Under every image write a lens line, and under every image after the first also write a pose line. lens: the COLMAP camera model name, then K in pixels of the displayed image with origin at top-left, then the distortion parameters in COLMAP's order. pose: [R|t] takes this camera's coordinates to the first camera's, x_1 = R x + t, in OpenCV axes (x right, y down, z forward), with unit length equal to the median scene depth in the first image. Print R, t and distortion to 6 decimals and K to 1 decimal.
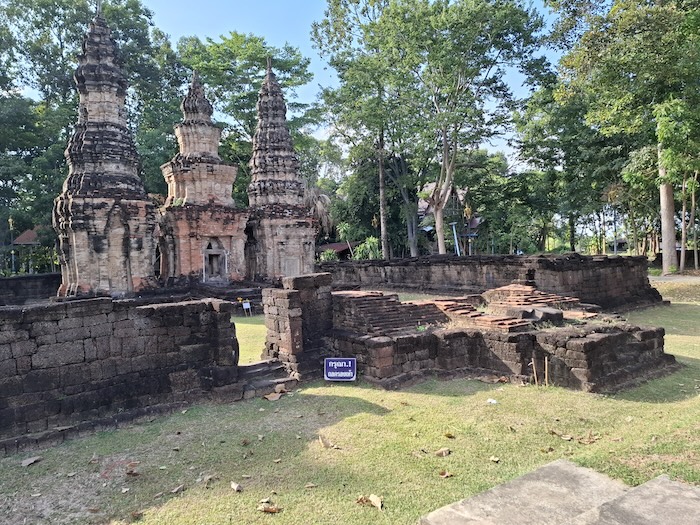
lens RADIAL K [[477.8, 0, 344.0], [0, 477.8, 254.9], [0, 0, 1]] dist [0.164879, -0.220233]
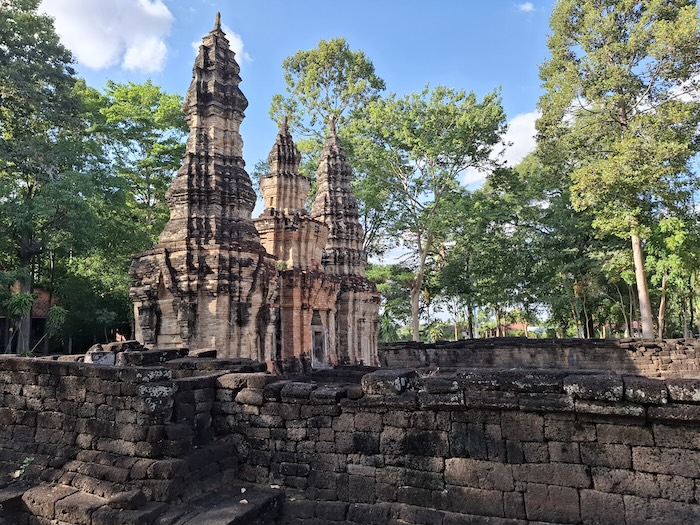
lens RADIAL K [[477.9, 0, 348.5], [0, 477.9, 262.8], [0, 0, 1]] dist [0.138678, -0.140577]
pose [[0.898074, 0.079036, 0.432685, -0.589848], [-0.007623, 0.986372, -0.164352, 0.016935], [-0.439778, 0.144302, 0.886438, 0.249328]]
